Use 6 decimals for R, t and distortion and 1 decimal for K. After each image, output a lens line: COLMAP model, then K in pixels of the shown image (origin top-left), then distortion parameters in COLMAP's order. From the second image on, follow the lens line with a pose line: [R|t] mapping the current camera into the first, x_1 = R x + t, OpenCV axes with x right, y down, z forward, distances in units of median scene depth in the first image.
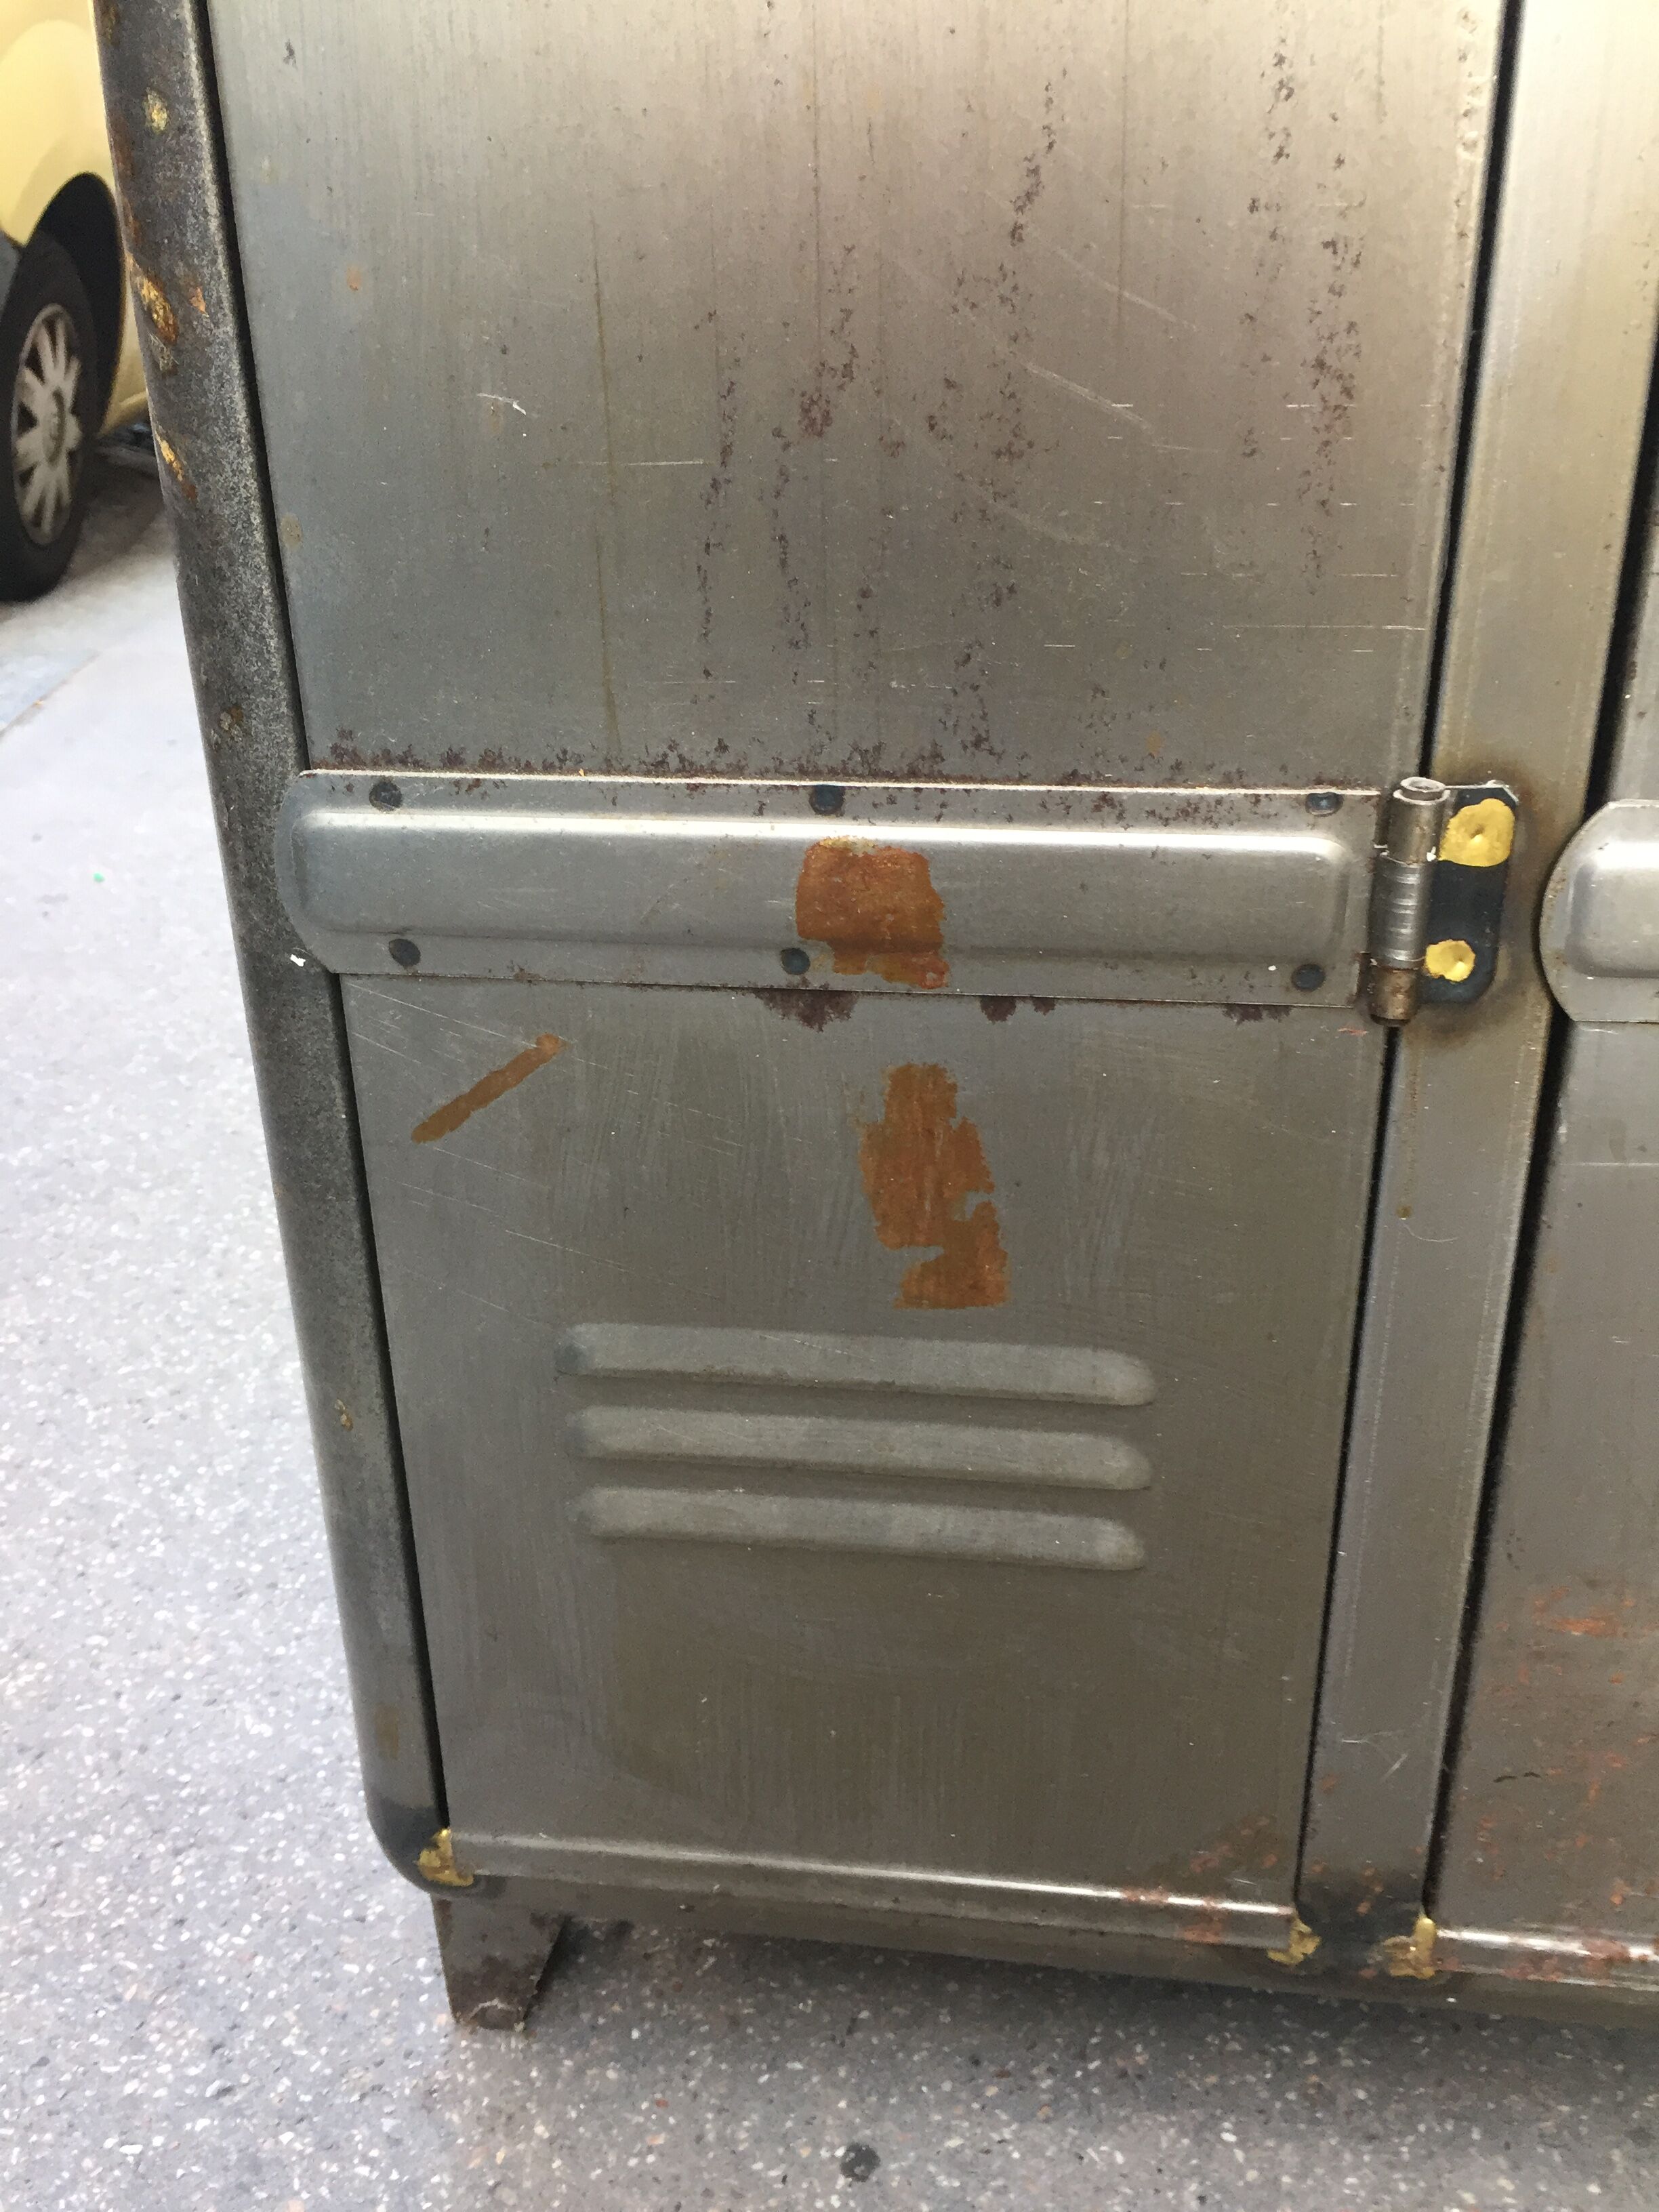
lens RADIAL K [[1880.0, 0, 823.5], [0, 1880.0, 1097.7], [0, 0, 1]] dist [0.101557, -0.150972]
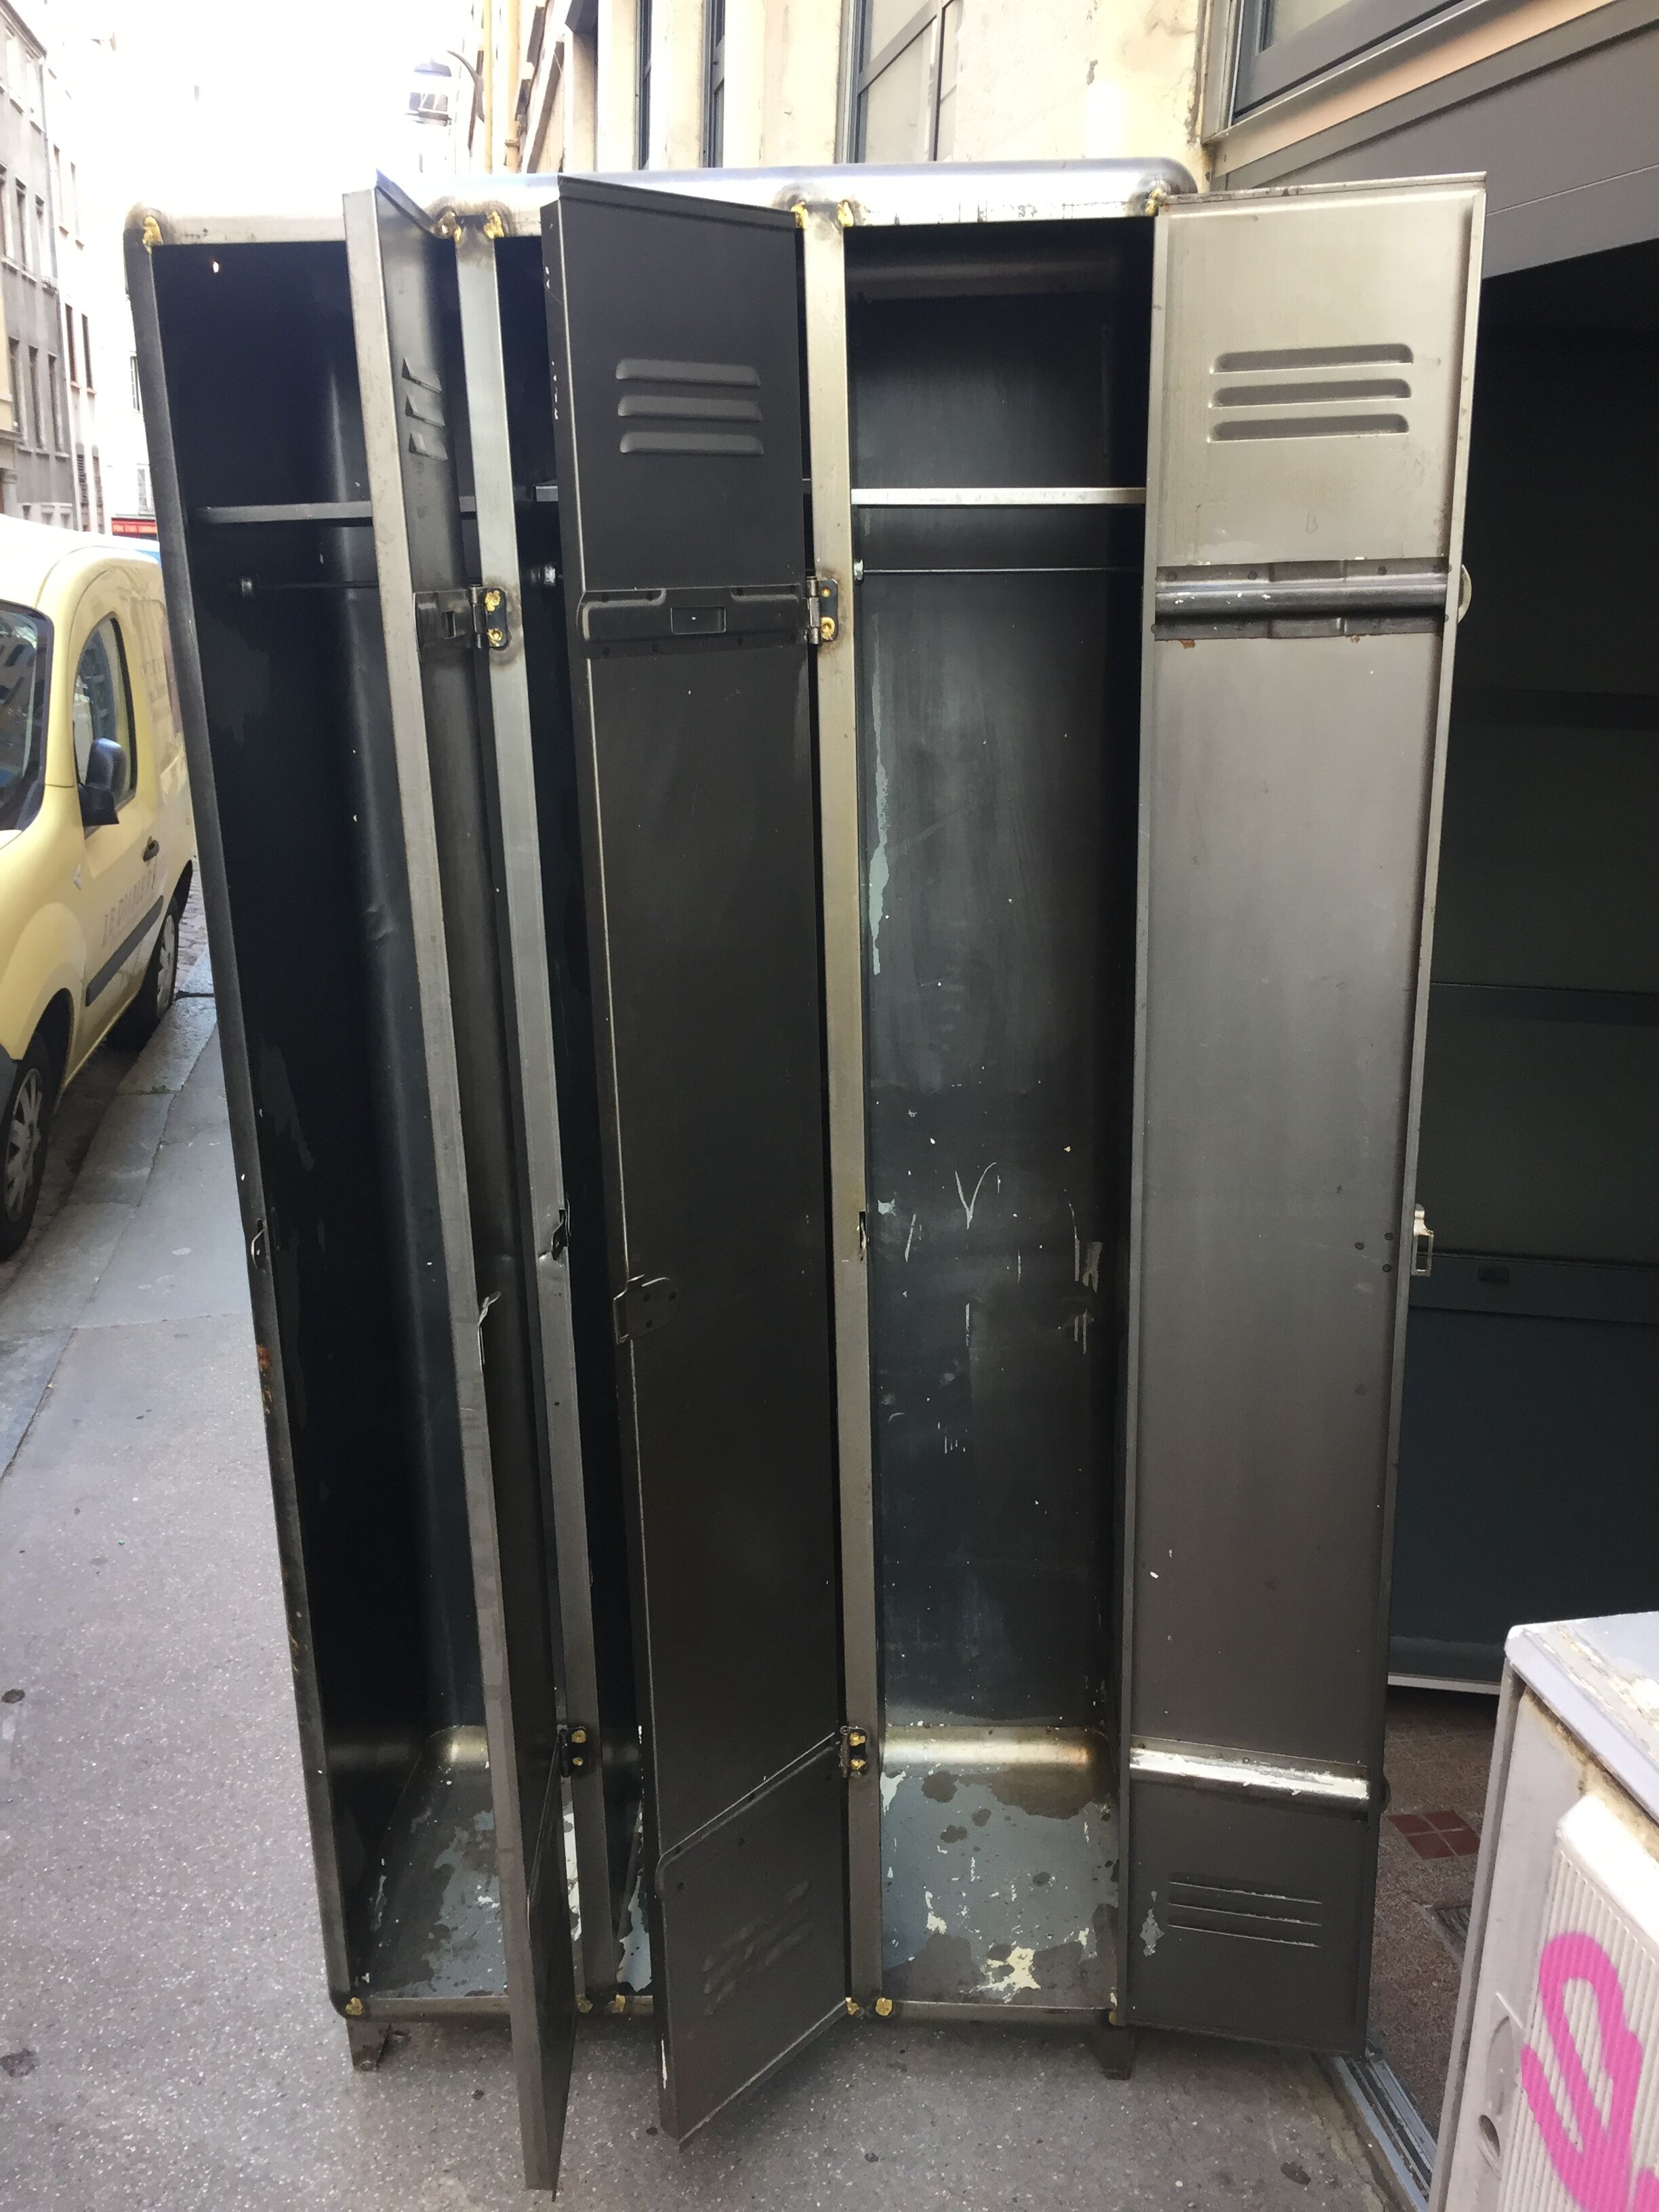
lens RADIAL K [[1862.7, 0, 858.5], [0, 1862.7, 1107.0], [0, 0, 1]] dist [0.086557, -0.111531]
pose [[0.992739, -0.025129, 0.117638, 0.196629], [0.043692, 0.986473, -0.157996, -0.357450], [-0.112076, 0.161988, 0.980407, -1.547658]]
